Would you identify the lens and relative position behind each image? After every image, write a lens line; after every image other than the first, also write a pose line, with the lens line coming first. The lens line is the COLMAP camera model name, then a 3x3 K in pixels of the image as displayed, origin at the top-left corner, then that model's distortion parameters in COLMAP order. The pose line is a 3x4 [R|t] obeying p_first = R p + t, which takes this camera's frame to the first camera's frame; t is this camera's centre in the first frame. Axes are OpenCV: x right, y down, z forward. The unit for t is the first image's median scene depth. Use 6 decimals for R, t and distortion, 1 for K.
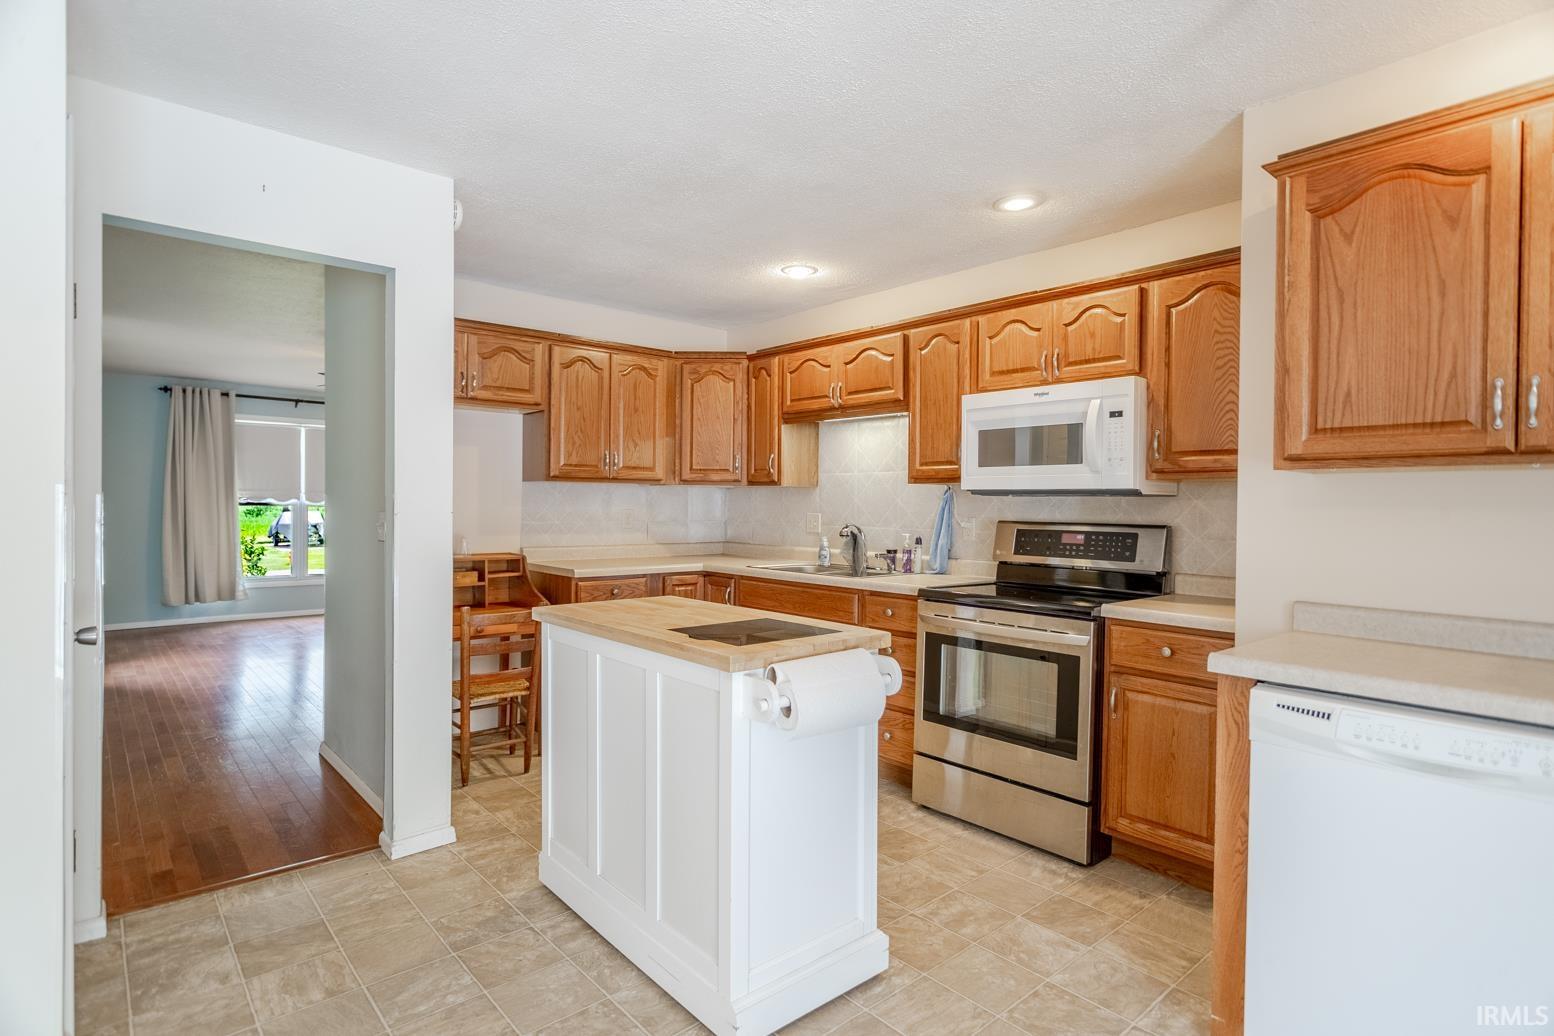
lens RADIAL K [[812.7, 0, 777.0], [0, 812.7, 518.0], [0, 0, 1]] dist [-0.000322, 0.001019]
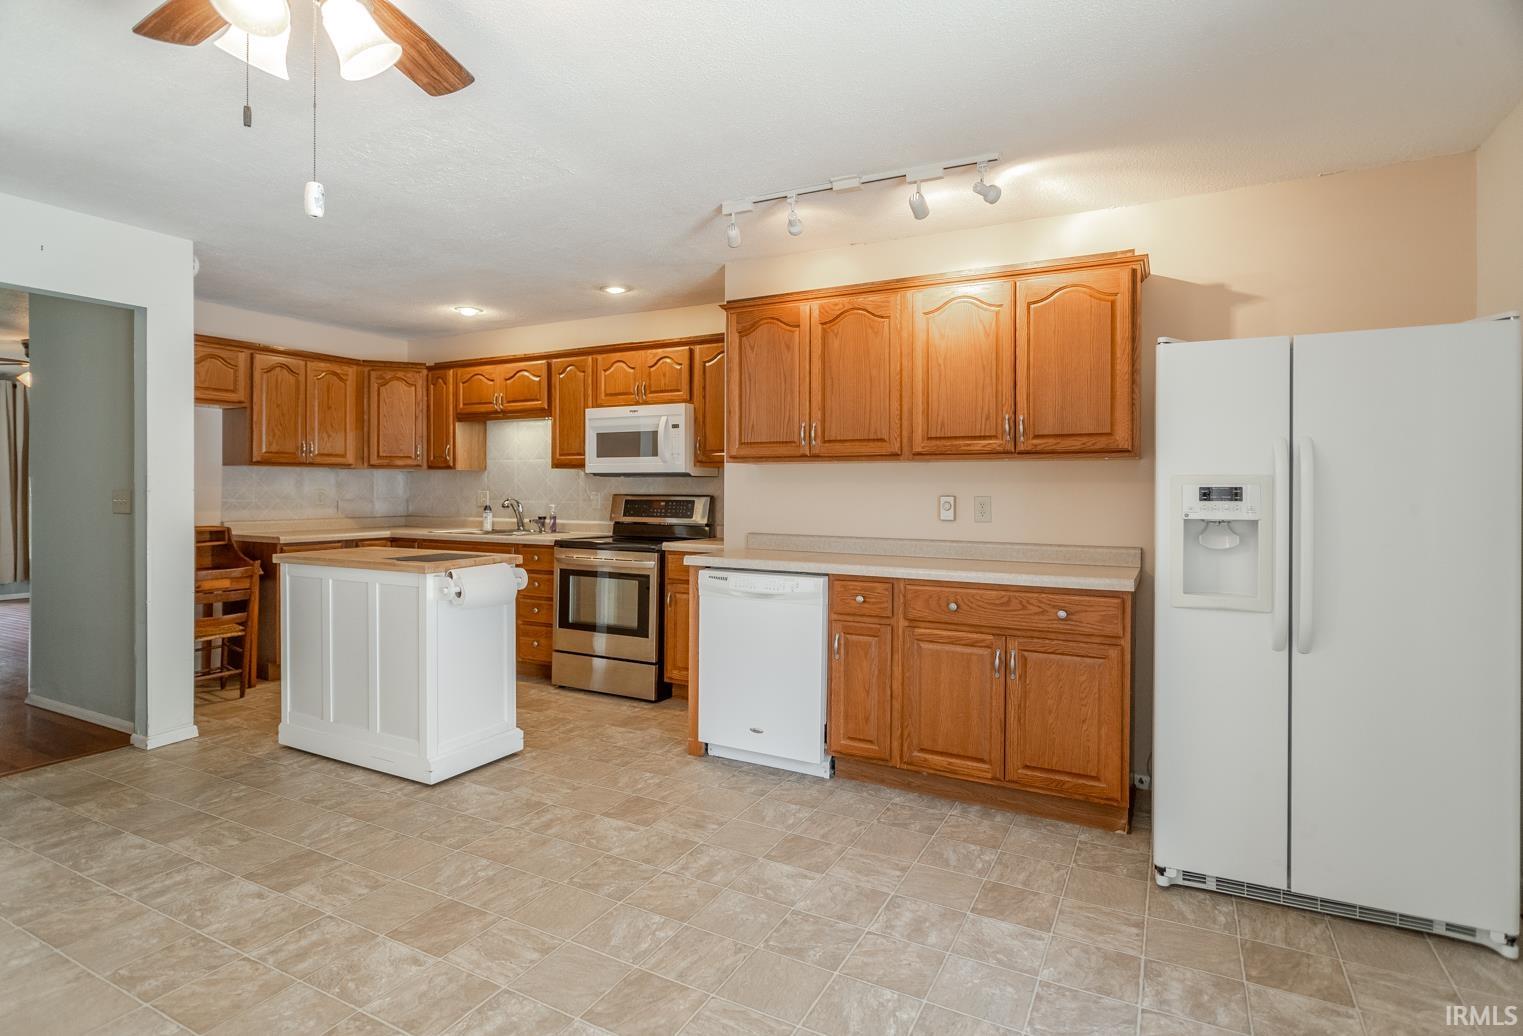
lens RADIAL K [[819.9, 0, 755.7], [0, 819.9, 491.6], [0, 0, 1]] dist [-0.003421, 0.000865]
pose [[0.937931, -0.007661, 0.346738, 0.000455], [0.011535, 0.999892, -0.009109, 0.015721], [-0.346631, 0.012543, 0.937918, -0.485355]]
